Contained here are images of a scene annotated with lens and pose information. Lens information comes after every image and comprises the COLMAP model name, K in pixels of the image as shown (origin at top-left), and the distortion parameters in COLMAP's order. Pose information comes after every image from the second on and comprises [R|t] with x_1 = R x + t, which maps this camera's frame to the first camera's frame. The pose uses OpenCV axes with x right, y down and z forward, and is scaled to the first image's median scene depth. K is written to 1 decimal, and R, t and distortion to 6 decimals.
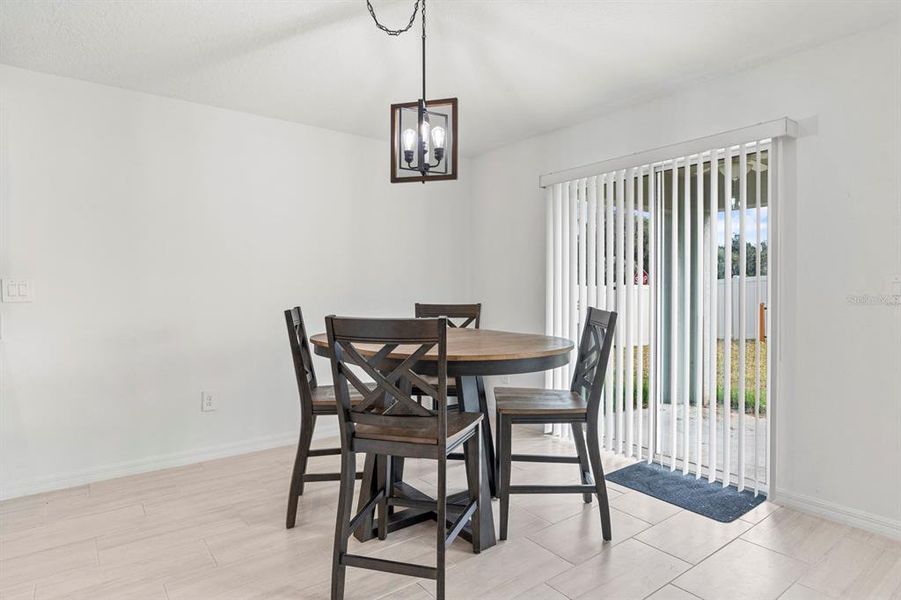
lens RADIAL K [[513.3, 0, 450.5], [0, 513.3, 300.0], [0, 0, 1]] dist [-0.001050, 0.000165]
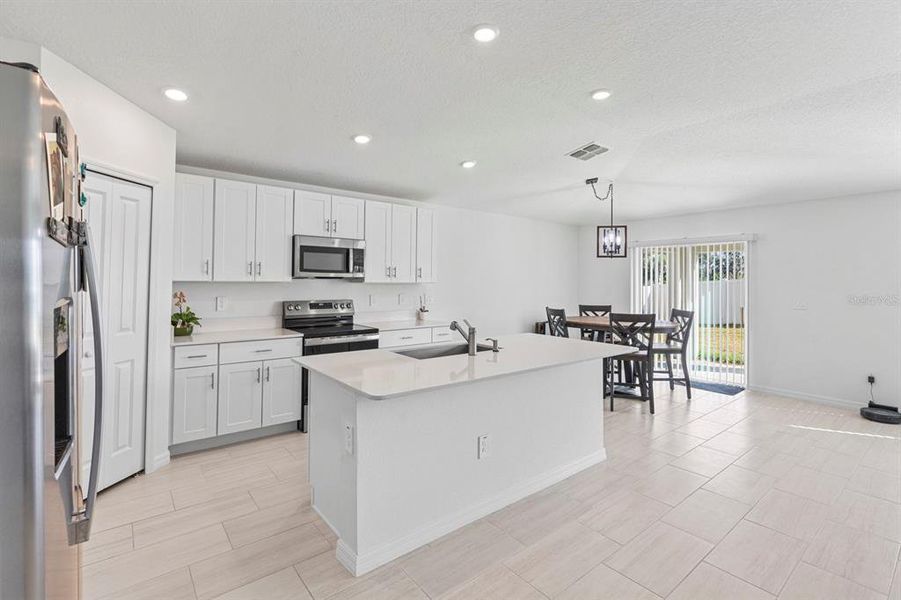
lens RADIAL K [[412.2, 0, 450.2], [0, 412.2, 288.2], [0, 0, 1]] dist [-0.000507, -0.000206]
pose [[0.999639, 0.006333, 0.026127, -0.876411], [-0.006147, 0.999955, -0.007213, -0.064017], [-0.026172, 0.007050, 0.999633, -0.964280]]
